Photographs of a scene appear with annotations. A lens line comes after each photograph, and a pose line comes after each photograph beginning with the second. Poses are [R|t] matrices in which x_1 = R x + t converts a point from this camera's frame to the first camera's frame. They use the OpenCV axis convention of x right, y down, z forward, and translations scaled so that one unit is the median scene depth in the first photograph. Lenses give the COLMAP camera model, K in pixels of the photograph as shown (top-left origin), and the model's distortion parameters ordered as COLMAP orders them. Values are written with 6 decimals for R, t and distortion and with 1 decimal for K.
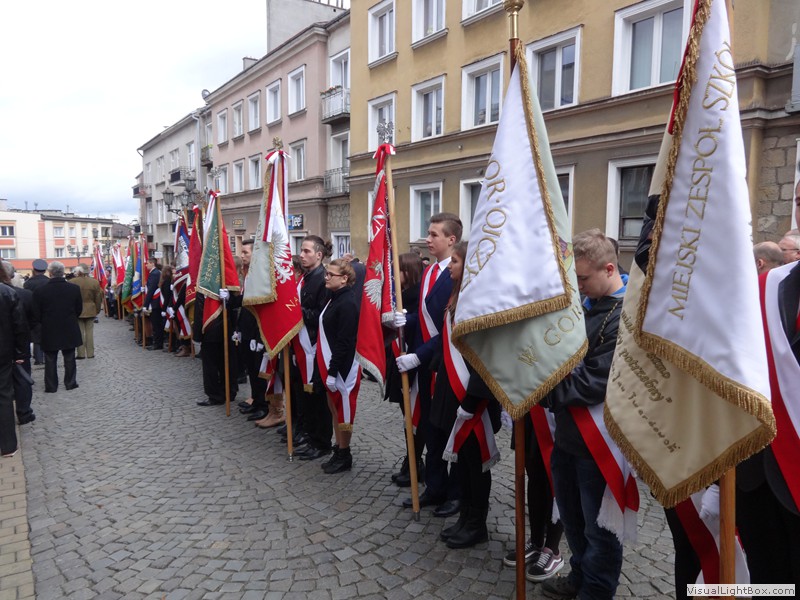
lens RADIAL K [[601.8, 0, 401.3], [0, 601.8, 294.3], [0, 0, 1]] dist [0.001206, 0.005659]
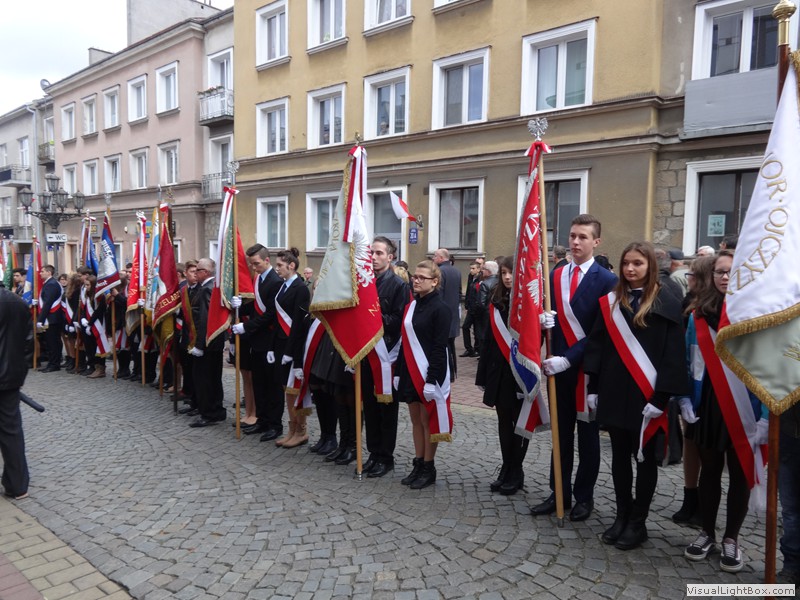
lens RADIAL K [[601.1, 0, 402.2], [0, 601.1, 296.7], [0, 0, 1]] dist [0.000290, 0.005230]
pose [[0.968473, -0.009892, 0.248920, -0.114037], [0.013508, 0.999827, -0.012824, 0.002433], [-0.248750, 0.015782, 0.968439, 0.026681]]
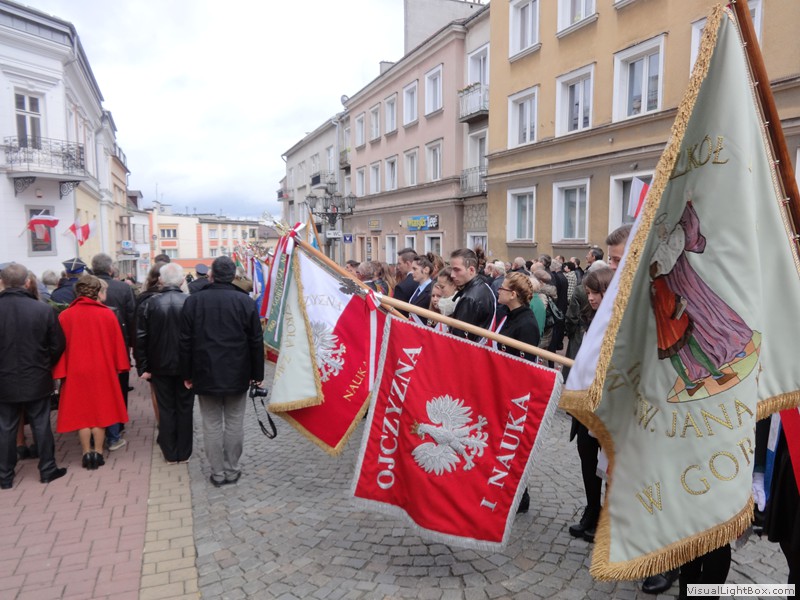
lens RADIAL K [[601.8, 0, 401.3], [0, 601.8, 294.3], [0, 0, 1]] dist [0.001206, 0.005659]
pose [[0.977363, 0.011484, -0.211260, -0.024156], [-0.010987, 0.999933, 0.003530, -0.008659], [0.211286, -0.001129, 0.977424, 0.031769]]
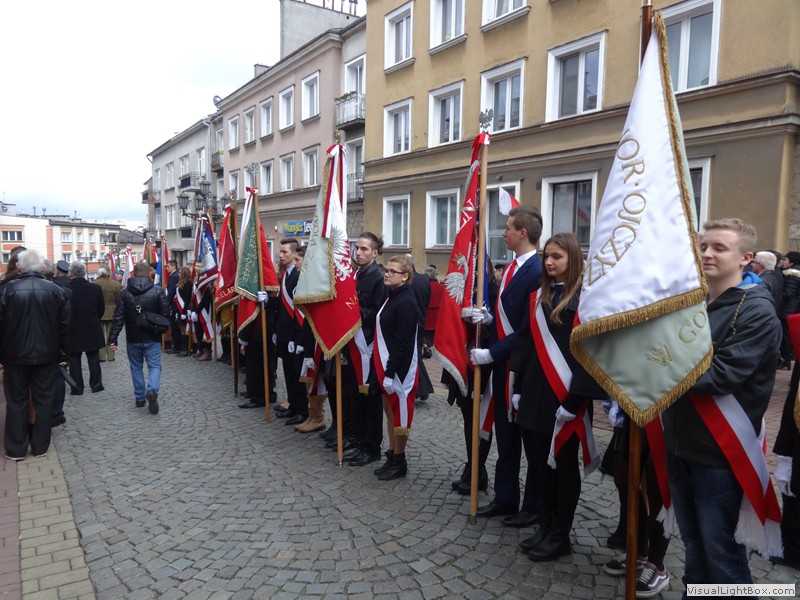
lens RADIAL K [[601.1, 0, 402.2], [0, 601.1, 296.7], [0, 0, 1]] dist [0.000290, 0.005230]
pose [[0.999947, 0.008952, -0.005129, -0.026966], [-0.009002, 0.999912, -0.009744, 0.004583], [0.005041, 0.009789, 0.999939, 0.012605]]
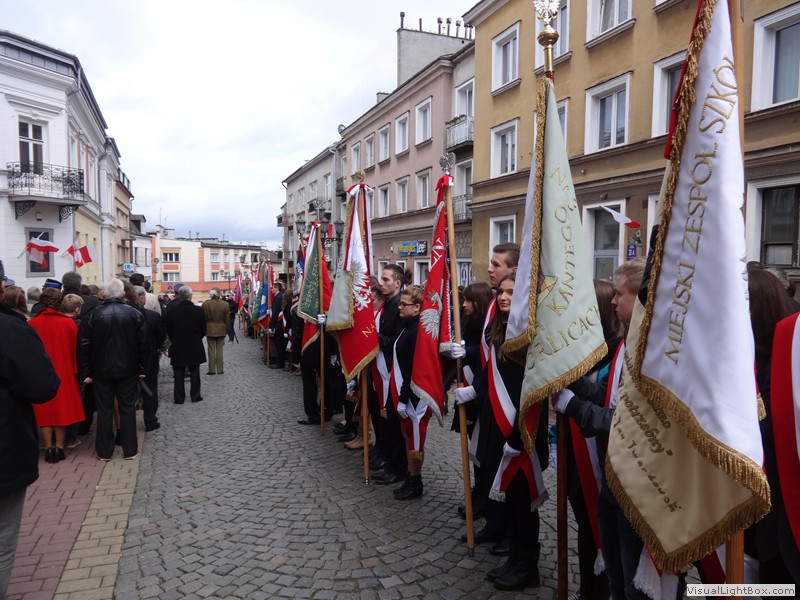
lens RADIAL K [[598.6, 0, 399.8], [0, 598.6, 302.4], [0, 0, 1]] dist [-0.008076, 0.009668]
pose [[0.976024, 0.016245, -0.217058, 0.028414], [-0.022478, 0.999402, -0.026277, -0.001932], [0.216501, 0.030526, 0.975805, 0.003654]]
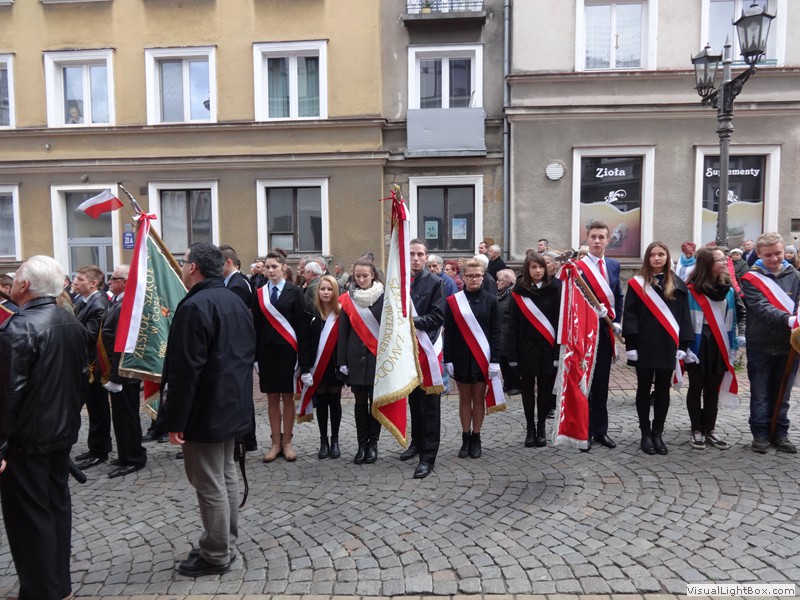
lens RADIAL K [[596.9, 0, 400.0], [0, 596.9, 300.0], [0, 0, 1]] dist [0.006697, 0.005291]
pose [[0.639179, -0.066935, 0.766140, -0.309617], [0.083303, 0.996370, 0.017551, -0.005003], [-0.764533, 0.052604, 0.642434, 0.122896]]
